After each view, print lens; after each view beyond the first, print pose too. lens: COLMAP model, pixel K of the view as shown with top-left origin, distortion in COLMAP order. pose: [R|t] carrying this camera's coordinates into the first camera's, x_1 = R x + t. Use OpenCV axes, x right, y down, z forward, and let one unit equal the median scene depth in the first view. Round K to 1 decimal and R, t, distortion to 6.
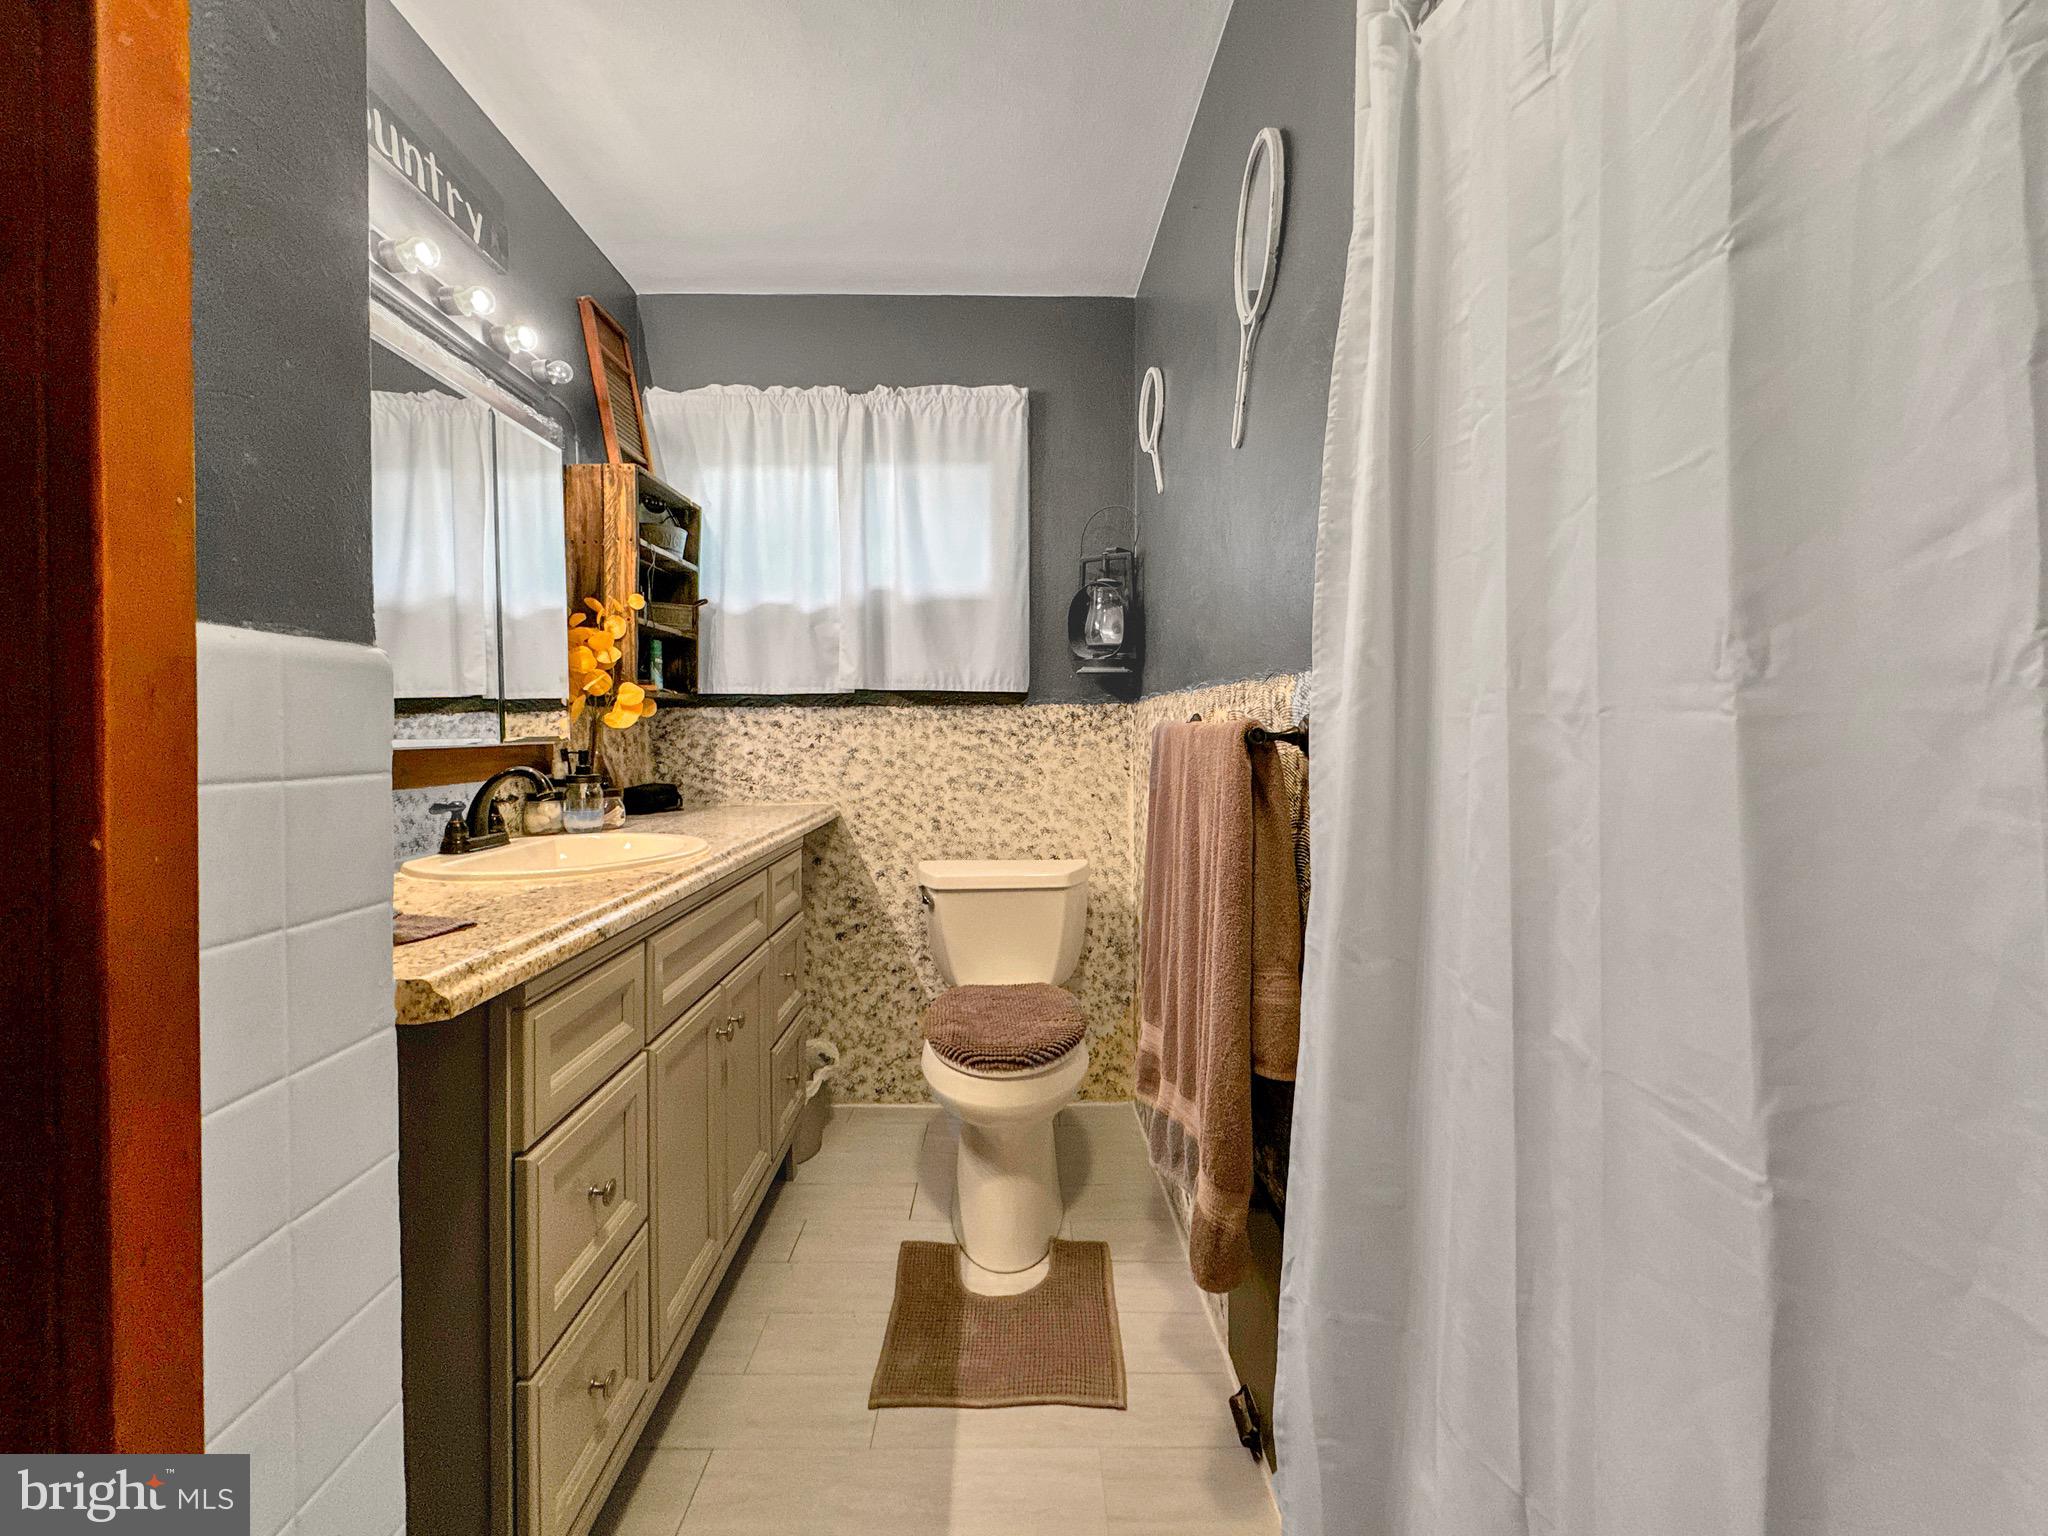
lens RADIAL K [[822.4, 0, 1024.6], [0, 822.4, 740.2], [0, 0, 1]] dist [-0.002505, 0.000383]
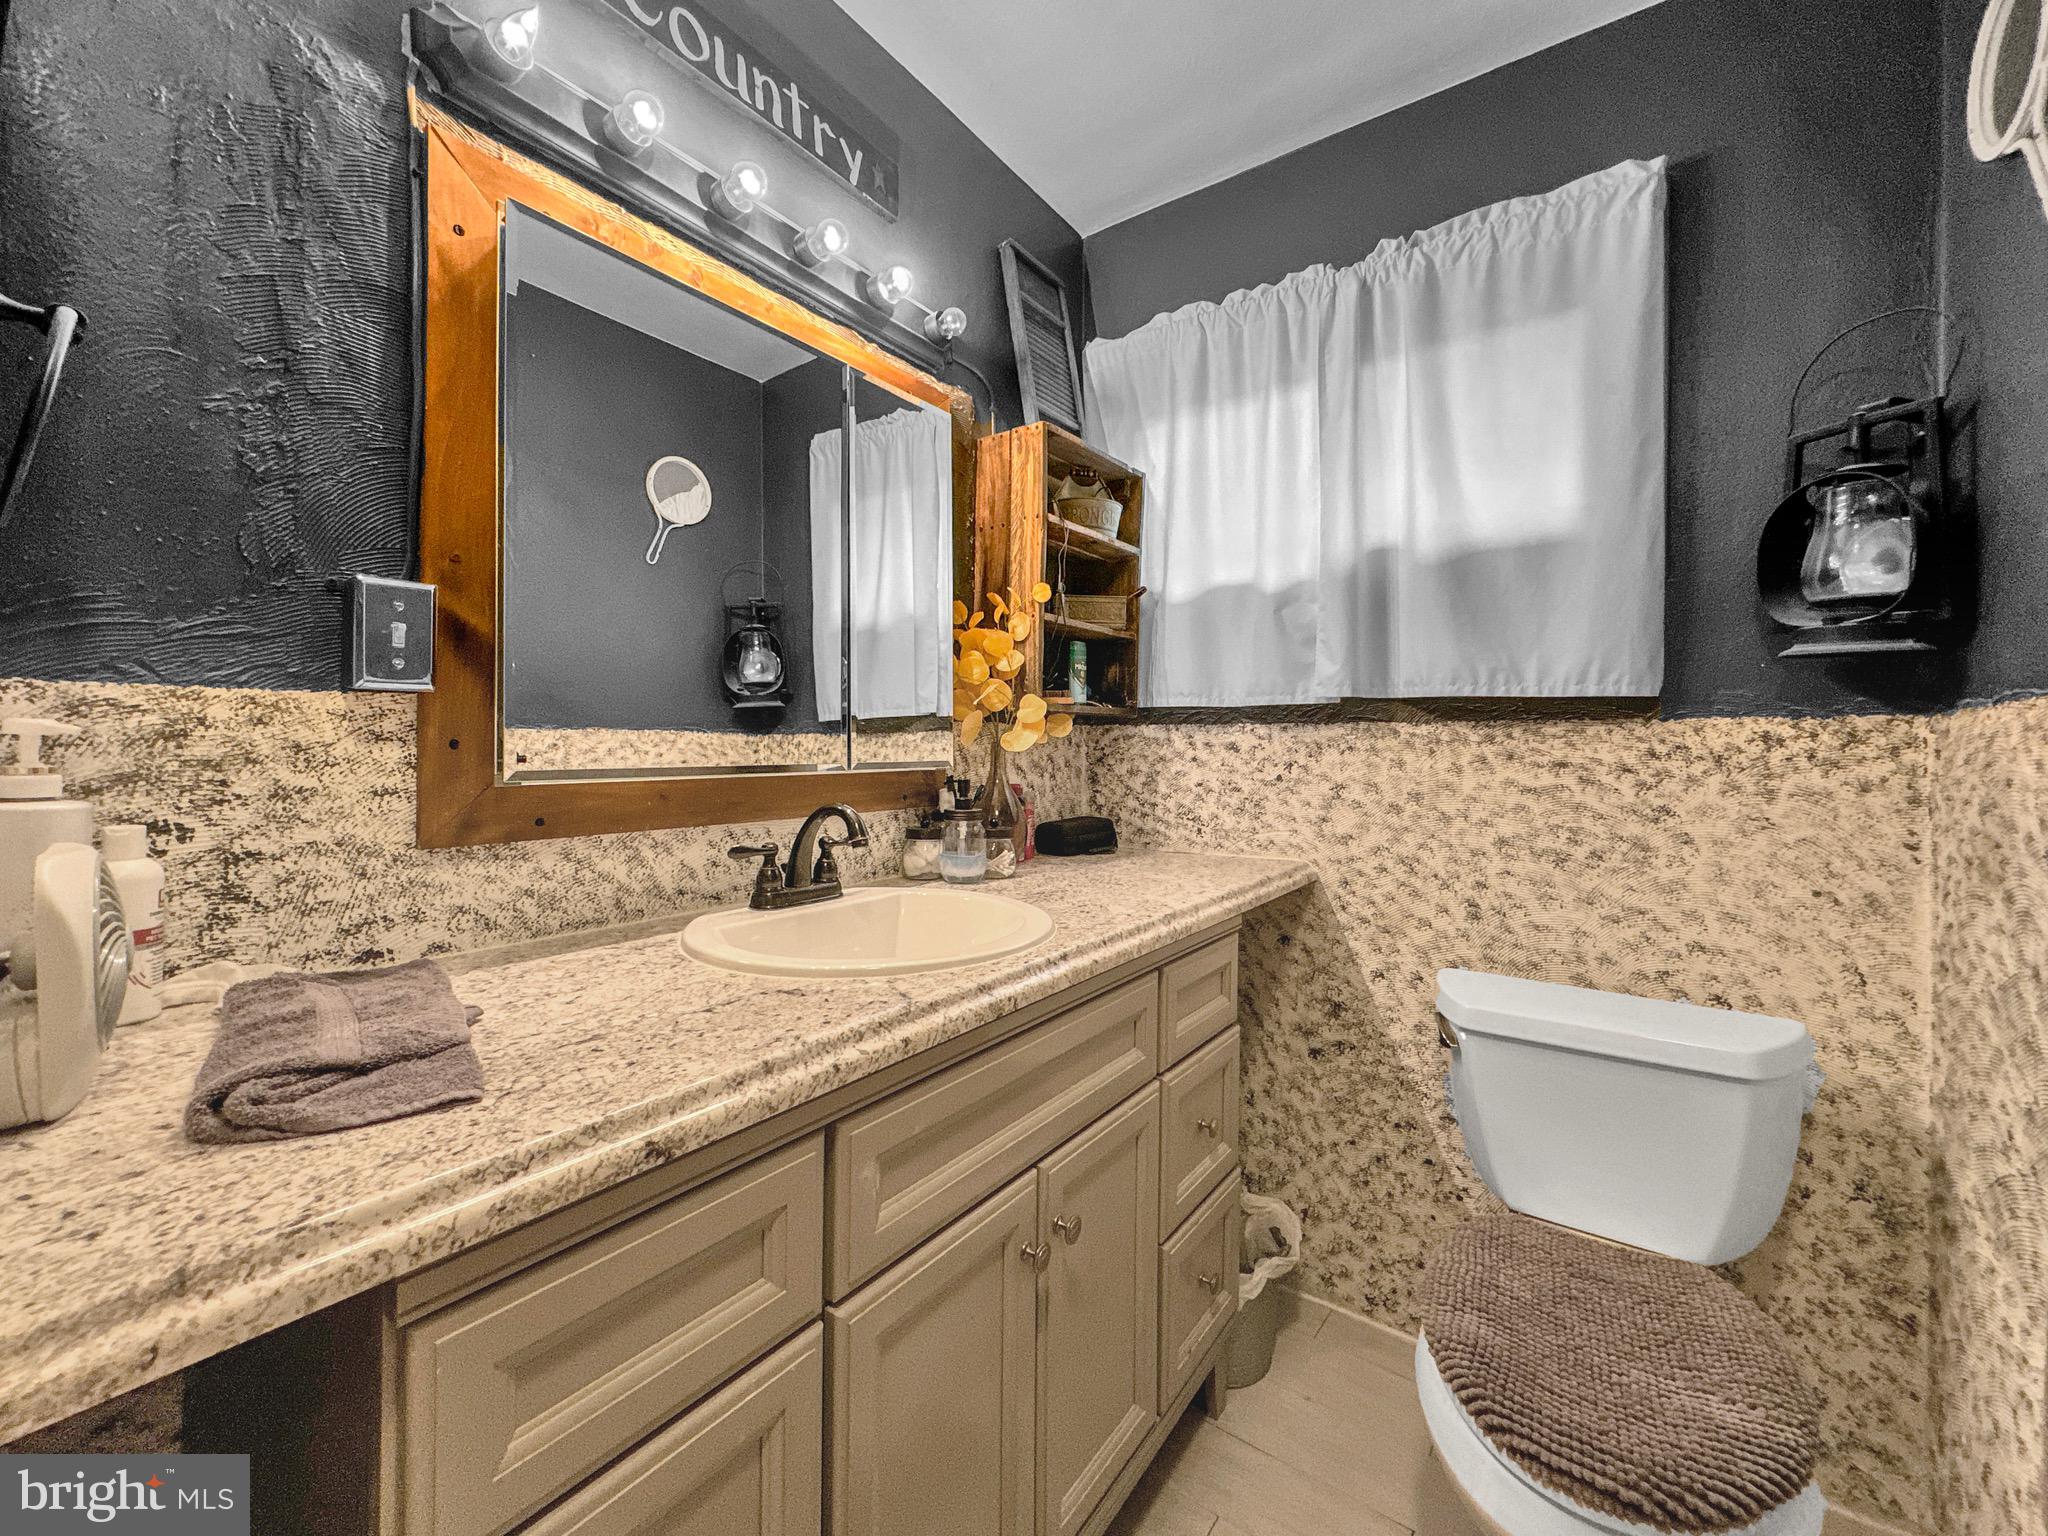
lens RADIAL K [[822.4, 0, 1024.6], [0, 822.4, 740.2], [0, 0, 1]] dist [-0.002505, 0.000383]
pose [[0.794688, 0.009035, -0.606951, -0.000190], [-0.020267, 0.999727, -0.011653, -0.013359], [0.606680, 0.021562, 0.794654, 0.297359]]
